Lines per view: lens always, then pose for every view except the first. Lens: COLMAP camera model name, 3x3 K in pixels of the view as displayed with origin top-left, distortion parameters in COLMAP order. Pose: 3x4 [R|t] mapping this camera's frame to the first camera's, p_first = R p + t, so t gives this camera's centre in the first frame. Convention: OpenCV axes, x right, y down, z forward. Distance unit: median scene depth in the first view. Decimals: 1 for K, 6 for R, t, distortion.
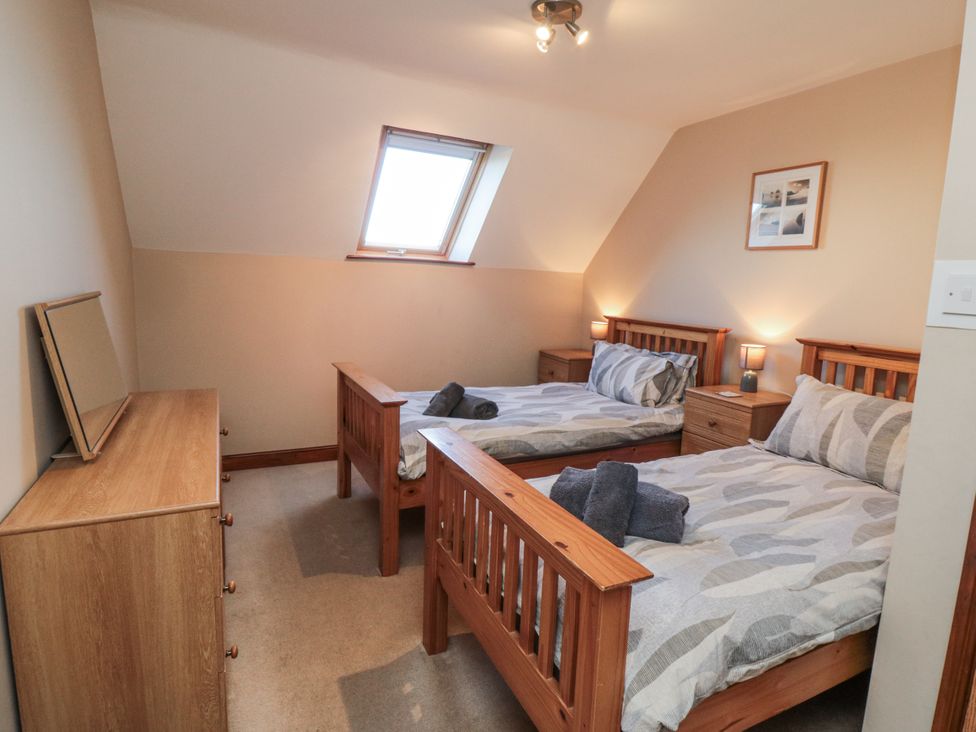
lens RADIAL K [[537.4, 0, 488.0], [0, 537.4, 366.0], [0, 0, 1]] dist [0.000675, -0.000813]
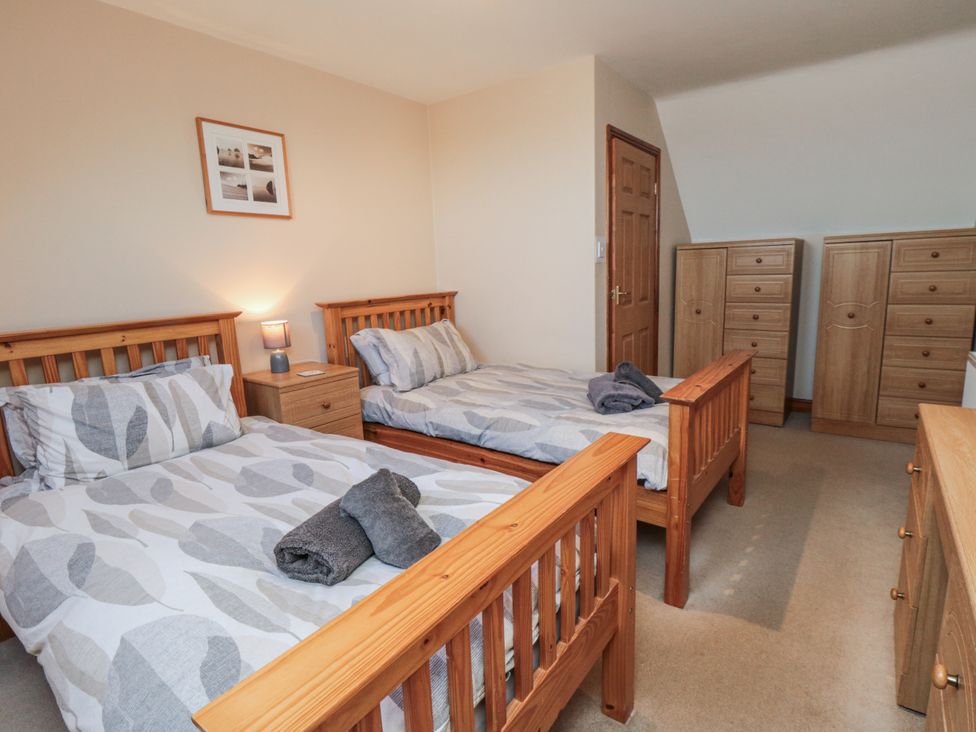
lens RADIAL K [[537.4, 0, 488.0], [0, 537.4, 366.0], [0, 0, 1]] dist [0.000675, -0.000813]
pose [[-0.482228, -0.194194, 0.854251, -0.503141], [0.142582, 0.944721, 0.295249, -0.192583], [-0.864365, 0.264178, -0.427882, 1.131727]]
